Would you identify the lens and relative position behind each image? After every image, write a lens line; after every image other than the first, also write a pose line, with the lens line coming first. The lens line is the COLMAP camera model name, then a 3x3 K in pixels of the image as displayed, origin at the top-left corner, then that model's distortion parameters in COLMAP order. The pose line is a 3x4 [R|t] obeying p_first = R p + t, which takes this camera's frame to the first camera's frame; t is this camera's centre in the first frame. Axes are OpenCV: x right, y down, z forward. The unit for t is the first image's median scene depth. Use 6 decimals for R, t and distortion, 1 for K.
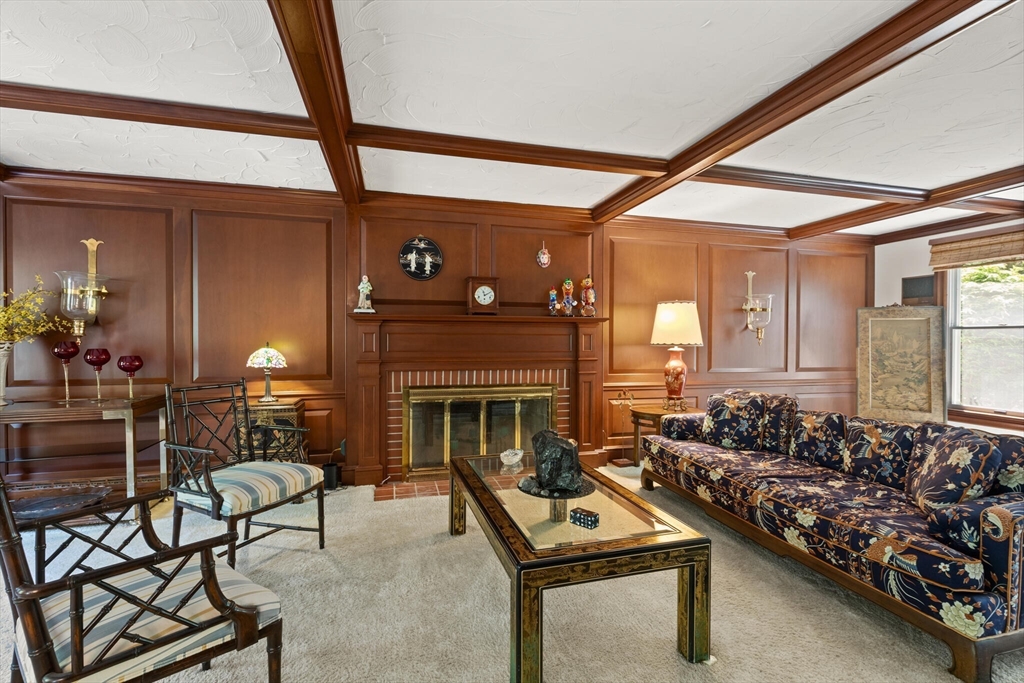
lens RADIAL K [[467.0, 0, 516.6], [0, 467.0, 340.6], [0, 0, 1]] dist [0.012116, -0.002334]
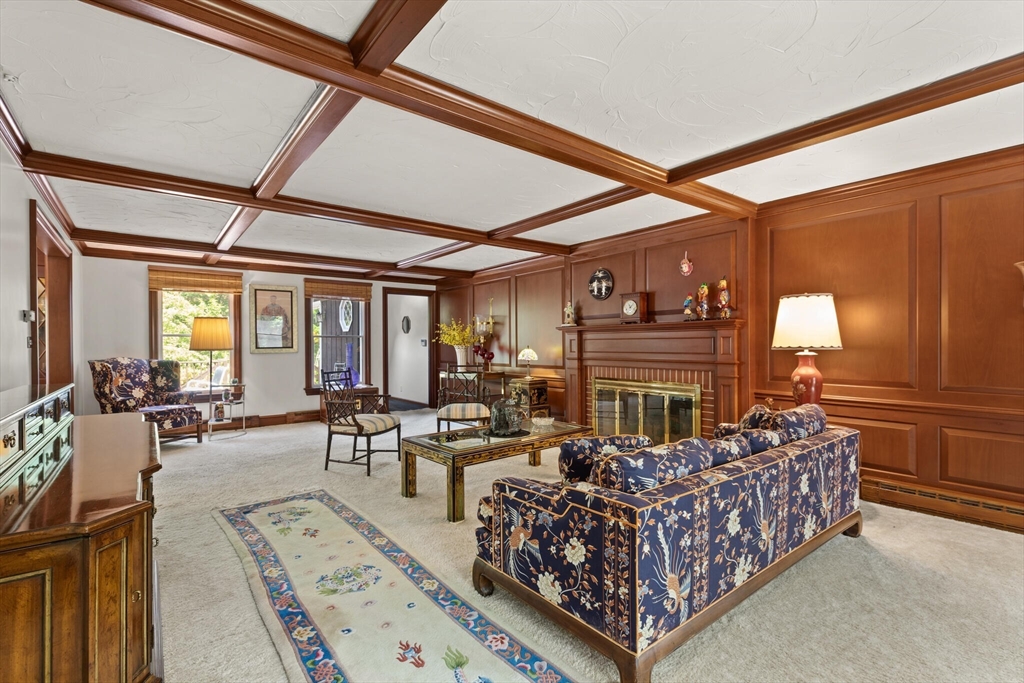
lens RADIAL K [[467.0, 0, 521.3], [0, 467.0, 343.9], [0, 0, 1]] dist [0.012116, -0.002334]
pose [[0.401793, -0.004854, -0.915718, 0.967948], [0.005532, 0.999981, -0.002873, 0.001735], [0.915714, -0.003912, 0.401812, 0.235887]]
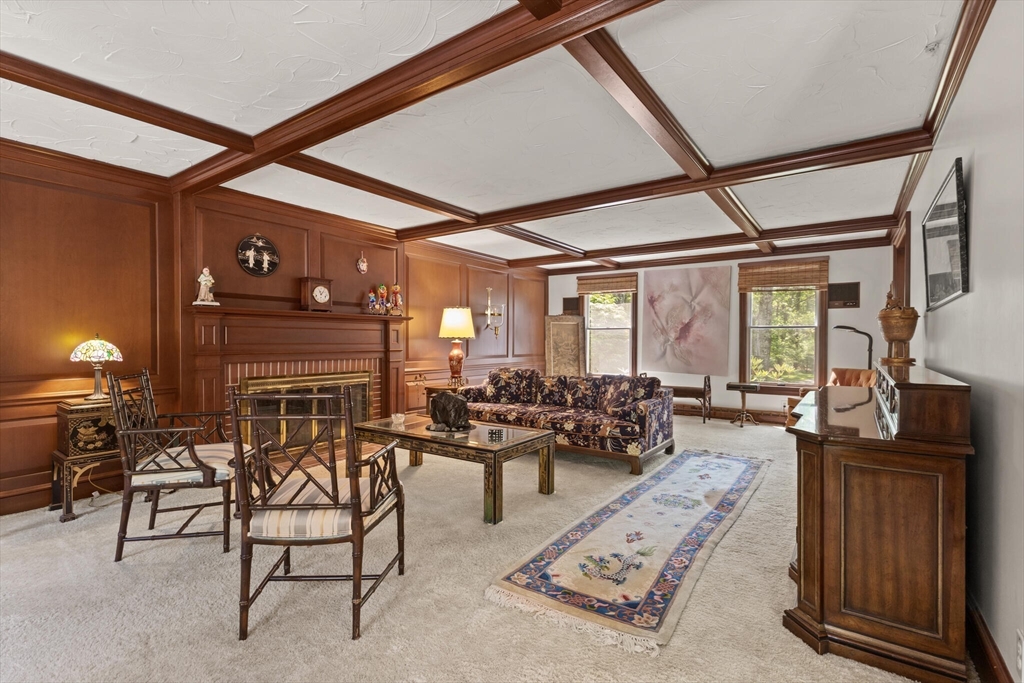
lens RADIAL K [[467.0, 0, 514.7], [0, 467.0, 345.6], [0, 0, 1]] dist [0.012116, -0.002334]
pose [[0.775138, -0.009442, 0.631721, -0.430771], [0.001619, 0.999915, 0.012959, 0.014235], [-0.631790, -0.009022, 0.775087, -0.189978]]
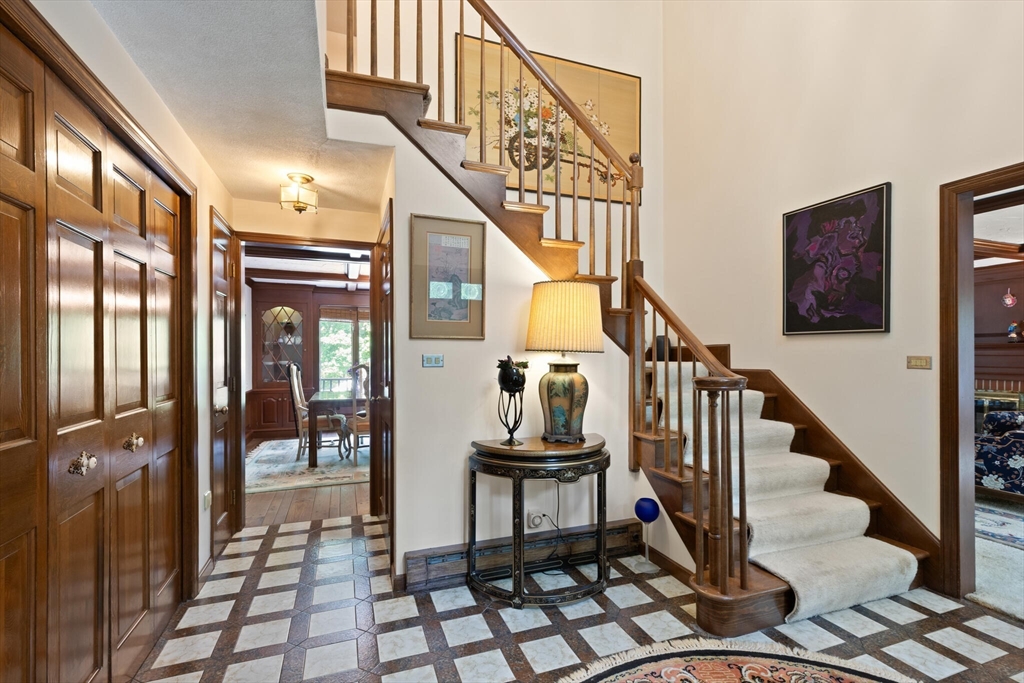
lens RADIAL K [[467.0, 0, 513.5], [0, 467.0, 349.3], [0, 0, 1]] dist [0.012116, -0.002334]
pose [[0.078835, -0.013599, -0.996795, 1.453084], [0.002166, 0.999907, -0.013470, -0.017123], [0.996885, -0.001097, 0.078857, -0.631090]]
